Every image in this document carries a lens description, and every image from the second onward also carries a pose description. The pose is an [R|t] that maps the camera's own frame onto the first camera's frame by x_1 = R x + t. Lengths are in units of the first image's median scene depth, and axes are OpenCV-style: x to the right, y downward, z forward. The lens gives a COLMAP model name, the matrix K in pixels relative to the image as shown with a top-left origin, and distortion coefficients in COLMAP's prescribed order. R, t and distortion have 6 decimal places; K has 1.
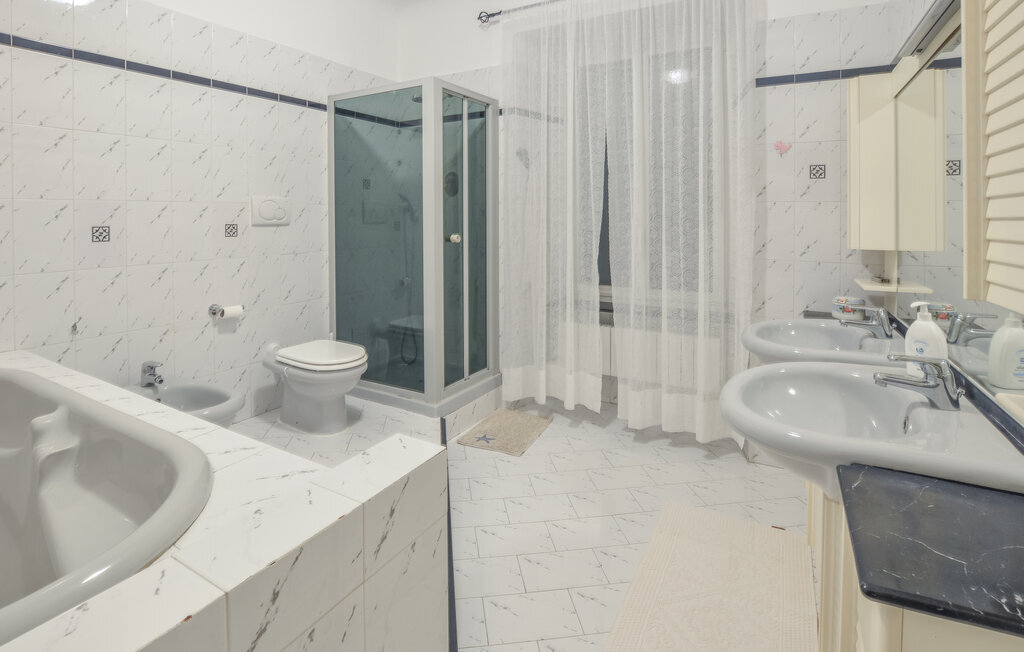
lens RADIAL K [[489.2, 0, 517.1], [0, 489.2, 221.4], [0, 0, 1]] dist [-0.026893, 0.000574]
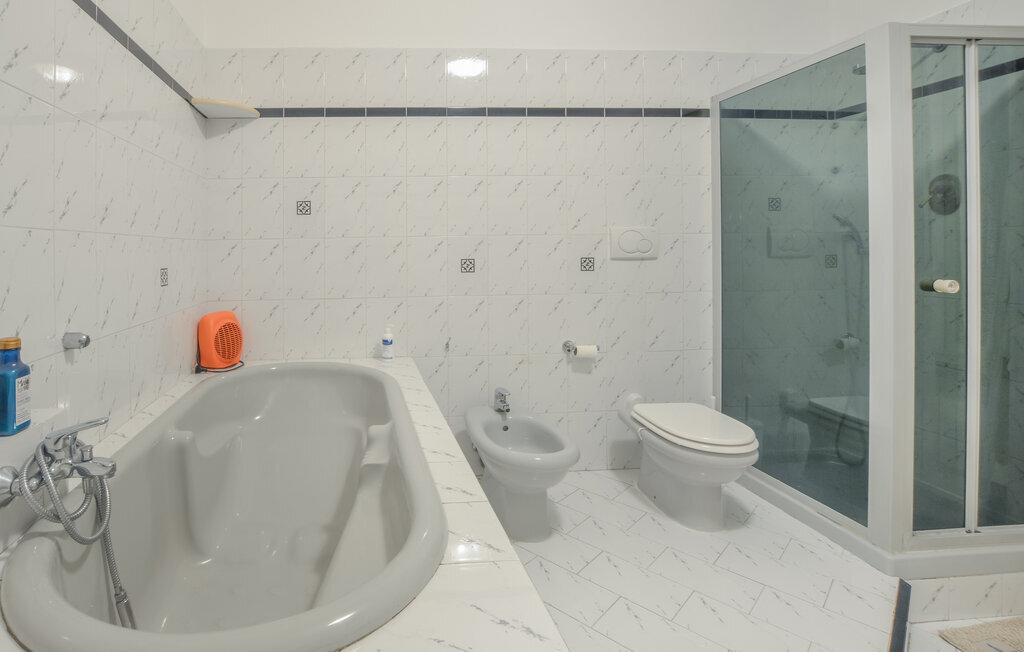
lens RADIAL K [[504.6, 0, 387.7], [0, 504.6, 245.6], [0, 0, 1]] dist [-0.015537, 0.001795]
pose [[0.539601, 0.003824, -0.841912, 0.016605], [-0.007964, 0.999968, -0.000562, -0.010534], [0.841883, 0.007009, 0.539614, 0.114662]]
